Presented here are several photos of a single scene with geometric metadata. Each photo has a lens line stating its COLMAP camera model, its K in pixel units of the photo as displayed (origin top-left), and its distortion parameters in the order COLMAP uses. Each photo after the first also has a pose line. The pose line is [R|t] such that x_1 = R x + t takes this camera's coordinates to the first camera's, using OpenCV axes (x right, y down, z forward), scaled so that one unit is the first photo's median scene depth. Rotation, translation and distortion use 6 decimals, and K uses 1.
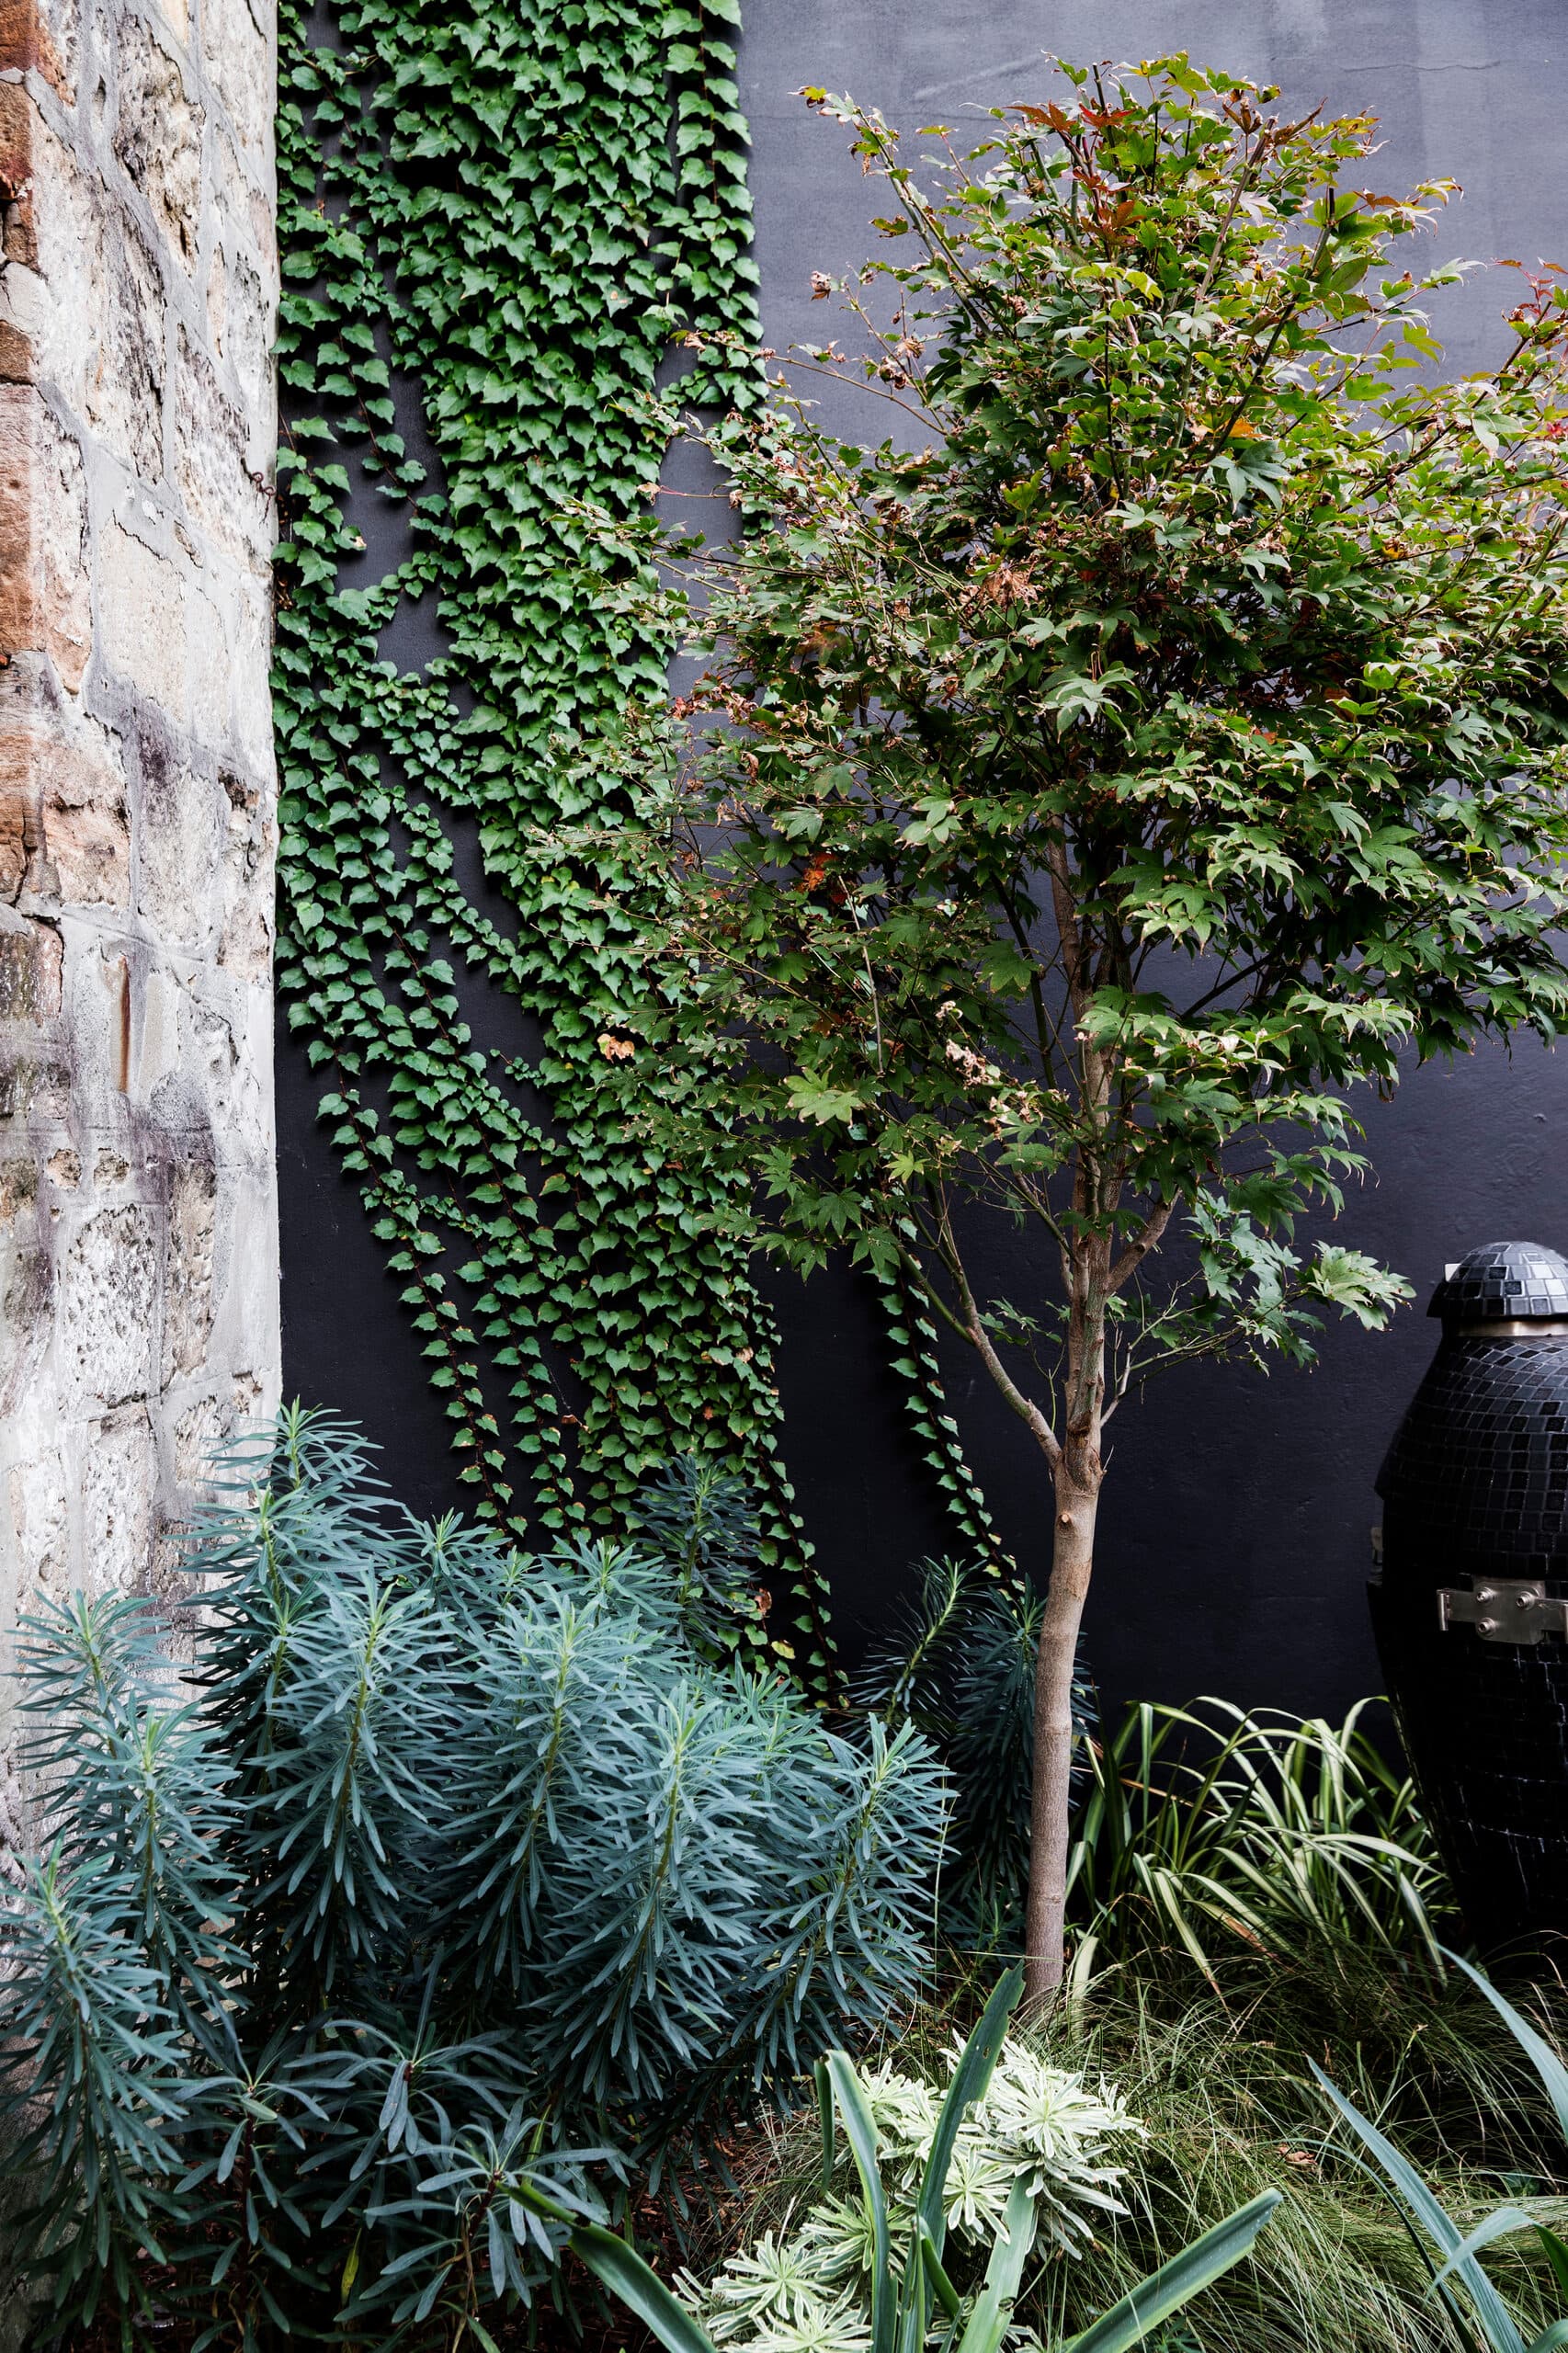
lens RADIAL K [[2654.0, 0, 738.8], [0, 2654.0, 1155.0], [0, 0, 1]] dist [-0.017063, 0.000000]
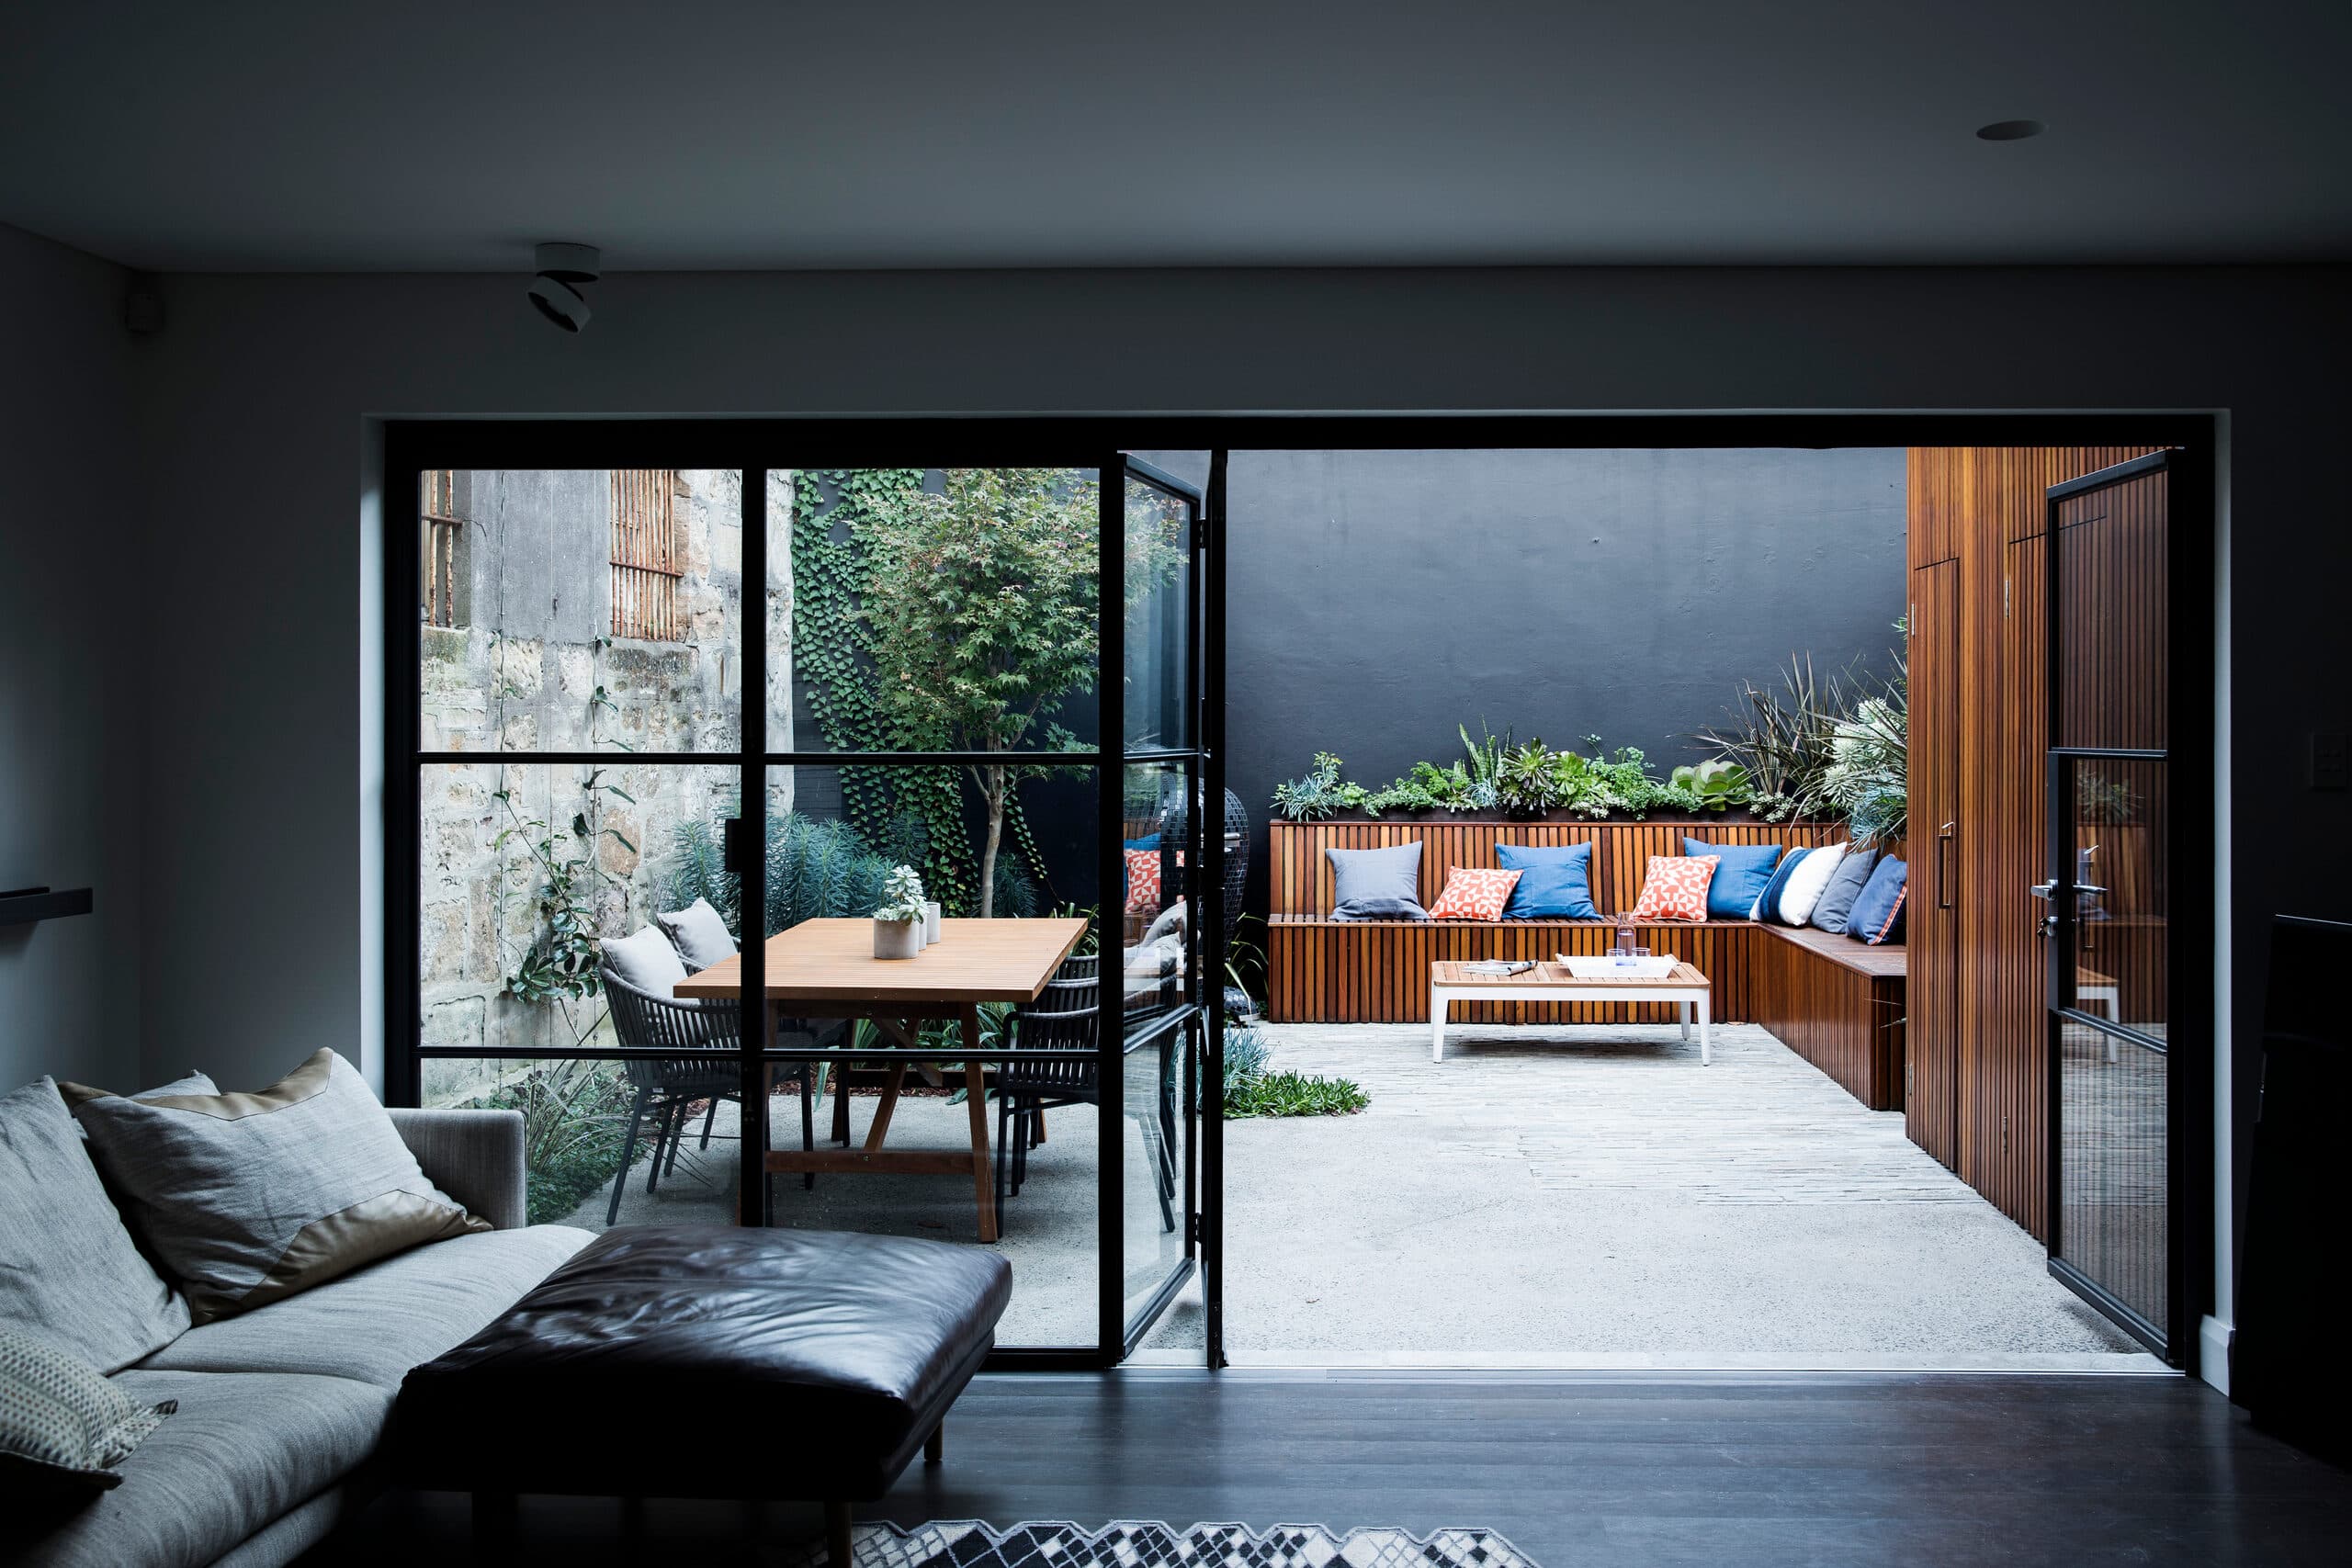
lens RADIAL K [[2148.0, 0, 1188.5], [0, 2148.0, 662.4], [0, 0, 1]] dist [-0.017286, 0.000000]
pose [[0.994591, 0.006596, -0.103655, 0.498363], [-0.009092, 0.999679, -0.023629, -0.003145], [0.103466, 0.024444, 0.994333, -1.281413]]
